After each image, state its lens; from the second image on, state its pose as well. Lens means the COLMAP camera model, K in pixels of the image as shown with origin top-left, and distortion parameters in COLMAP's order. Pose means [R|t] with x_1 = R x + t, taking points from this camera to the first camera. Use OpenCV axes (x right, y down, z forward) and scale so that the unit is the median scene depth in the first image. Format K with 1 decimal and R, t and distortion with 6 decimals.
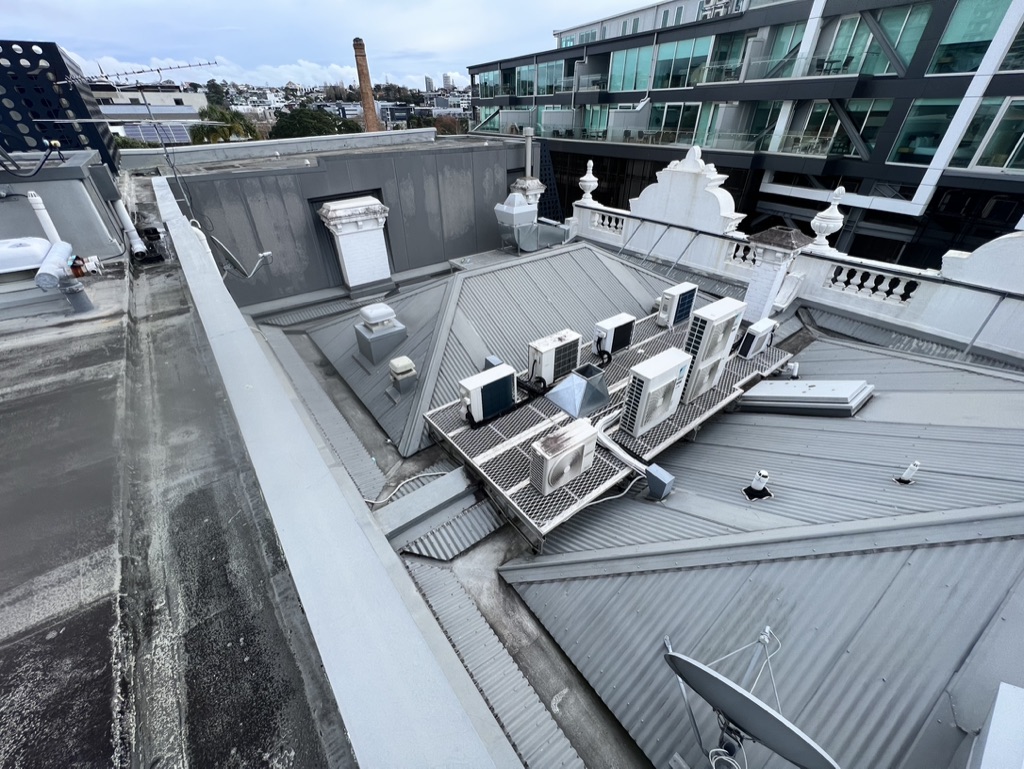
lens RADIAL K [[407.5, 0, 508.6], [0, 407.5, 384.7], [0, 0, 1]] dist [0.001427, -0.001013]
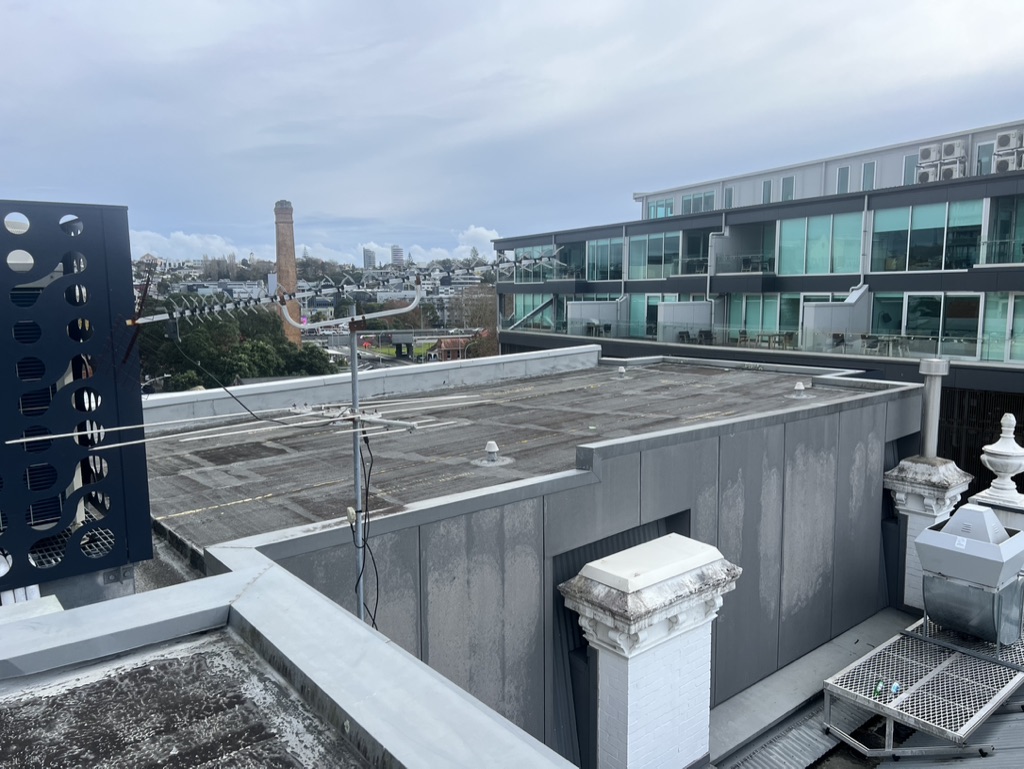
lens RADIAL K [[767.0, 0, 513.7], [0, 767.0, 384.4], [0, 0, 1]] dist [0.053008, -0.014057]
pose [[0.999299, -0.004589, 0.037150, -0.805508], [0.021009, 0.890161, -0.455162, -0.418378], [-0.030981, 0.455623, 0.889634, 0.495372]]
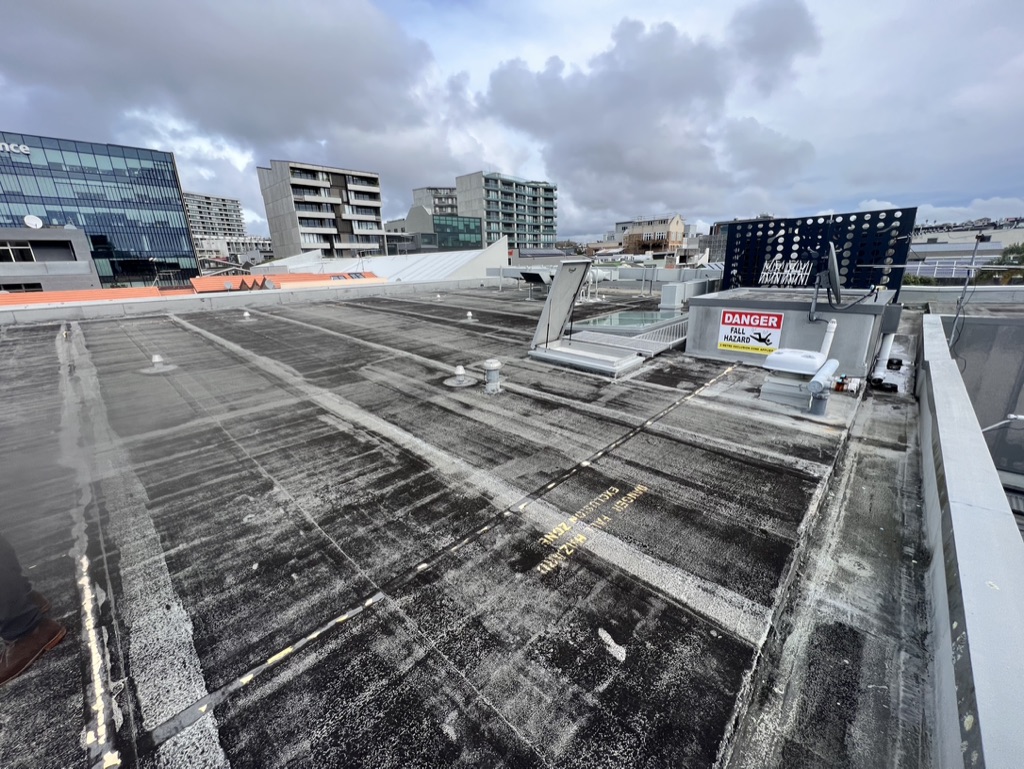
lens RADIAL K [[407.5, 0, 510.4], [0, 407.5, 382.9], [0, 0, 1]] dist [0.001427, -0.001013]
pose [[0.153250, 0.278363, -0.948171, -0.035253], [-0.525883, 0.835327, 0.160237, 0.012172], [0.836637, 0.474071, 0.274400, -0.063294]]
